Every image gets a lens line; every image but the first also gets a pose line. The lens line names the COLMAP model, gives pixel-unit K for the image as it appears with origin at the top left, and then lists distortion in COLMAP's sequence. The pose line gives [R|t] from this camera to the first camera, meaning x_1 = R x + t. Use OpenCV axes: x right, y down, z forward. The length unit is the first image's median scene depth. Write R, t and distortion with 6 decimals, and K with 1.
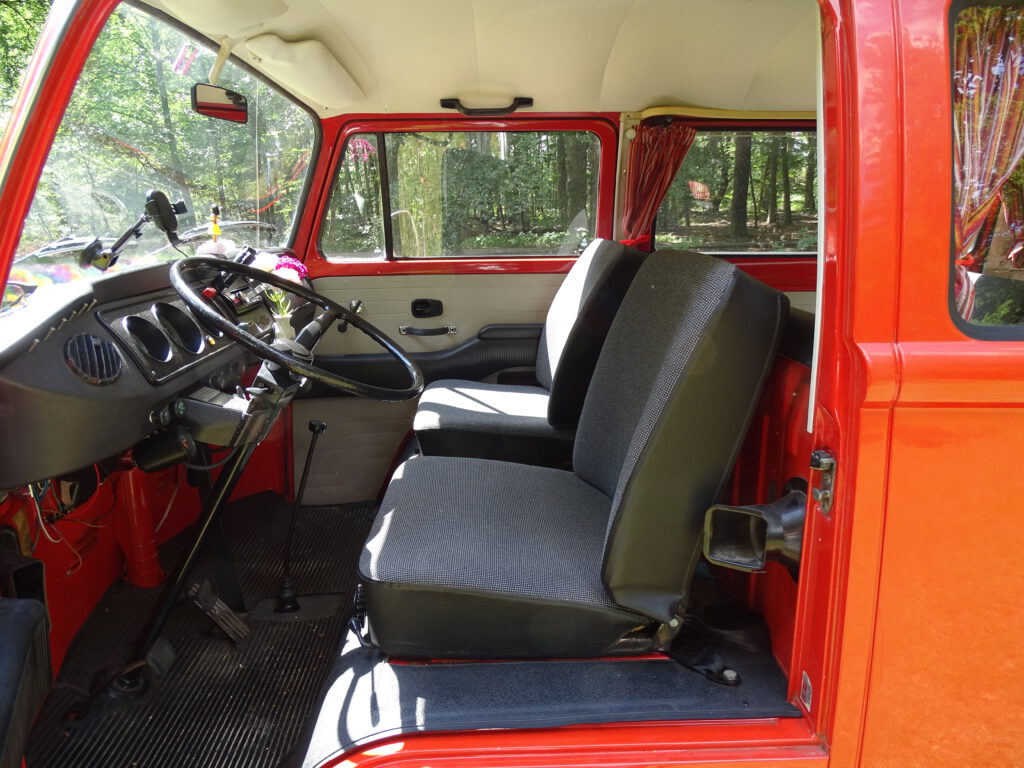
lens RADIAL K [[722.0, 0, 512.0], [0, 722.0, 384.0], [0, 0, 1]] dist [-0.001268, -0.002536]
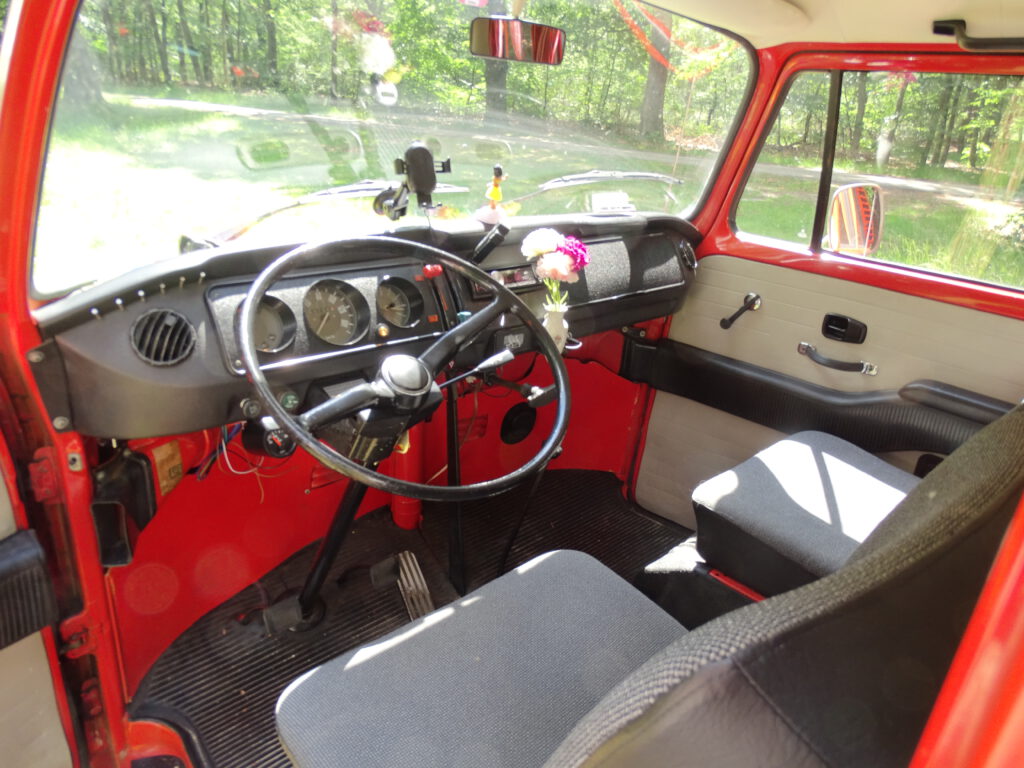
lens RADIAL K [[722.0, 0, 512.0], [0, 722.0, 384.0], [0, 0, 1]] dist [-0.001268, -0.002536]
pose [[0.657047, 0.337329, -0.674165, 0.181352], [-0.254055, 0.941066, 0.223274, -0.144362], [0.709750, 0.024573, 0.704025, 0.308374]]
